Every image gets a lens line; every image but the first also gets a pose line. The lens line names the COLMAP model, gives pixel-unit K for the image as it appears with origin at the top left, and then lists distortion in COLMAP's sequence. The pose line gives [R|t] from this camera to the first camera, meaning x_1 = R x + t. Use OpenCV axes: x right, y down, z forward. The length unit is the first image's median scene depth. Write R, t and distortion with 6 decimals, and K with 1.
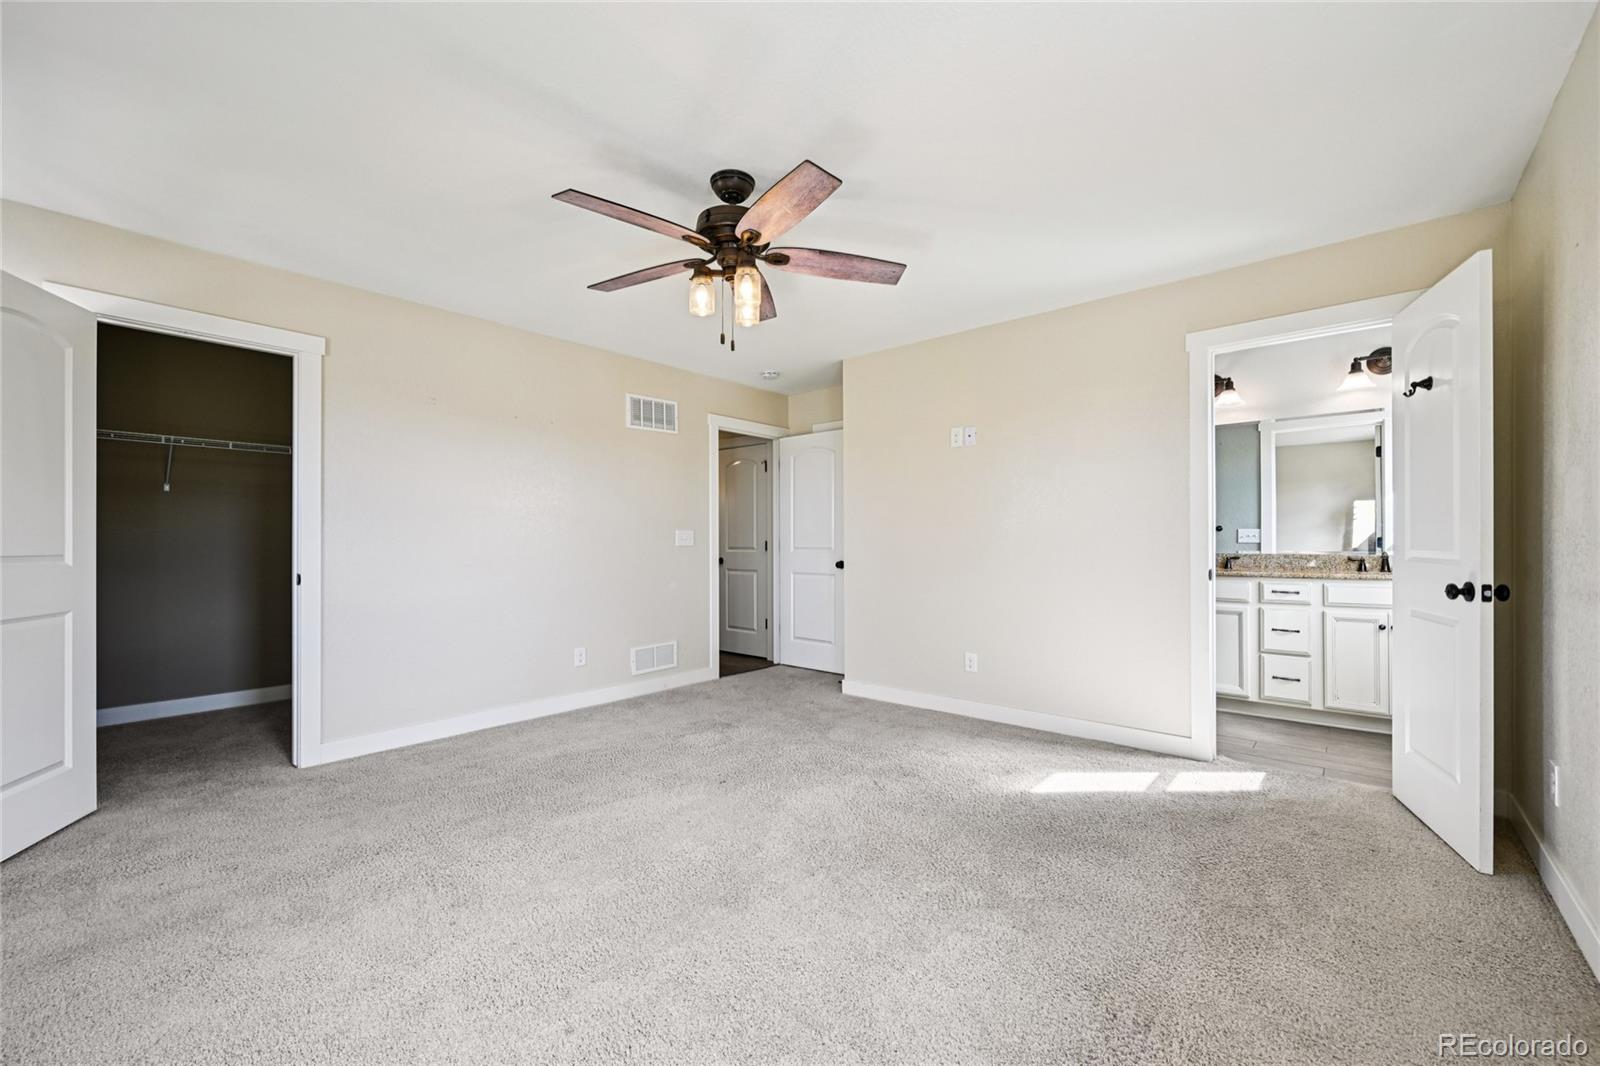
lens RADIAL K [[640.4, 0, 802.5], [0, 640.4, 532.9], [0, 0, 1]] dist [-0.000627, 0.000200]
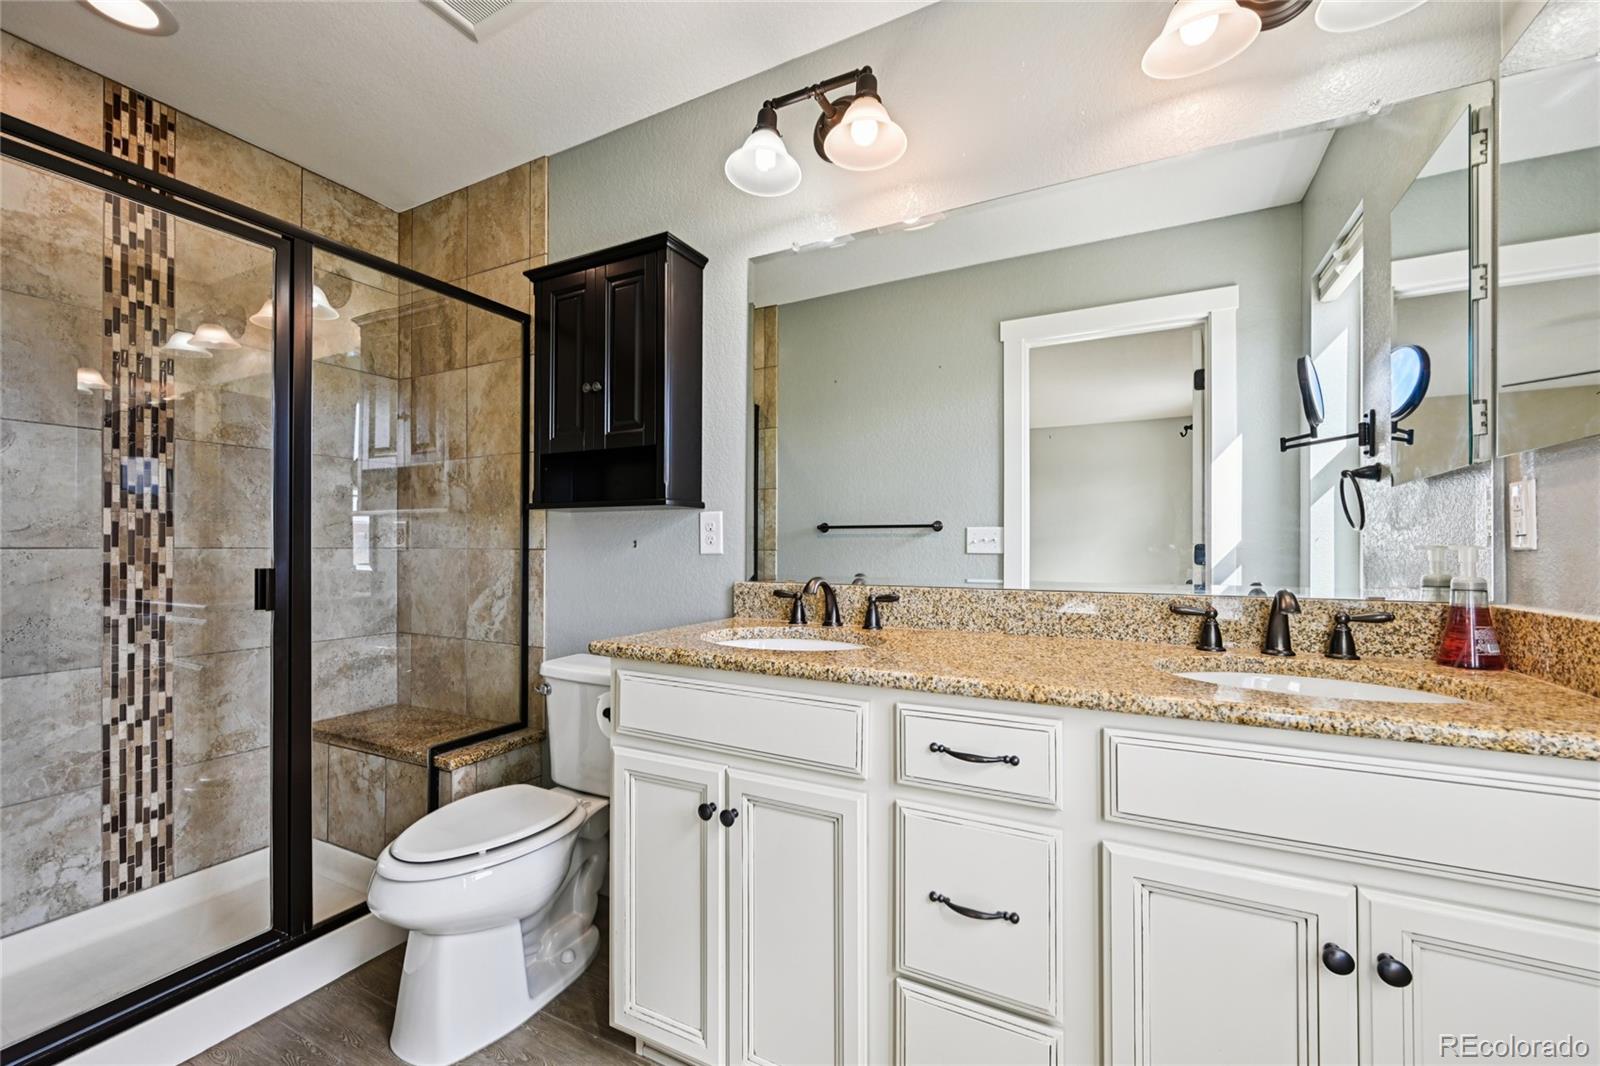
lens RADIAL K [[640.4, 0, 800.0], [0, 640.4, 543.2], [0, 0, 1]] dist [-0.000627, 0.000200]
pose [[0.971516, 0.007079, 0.236867, 0.619859], [-0.007937, 0.999965, 0.002669, 0.009396], [-0.236839, -0.004473, 0.971539, 0.761277]]
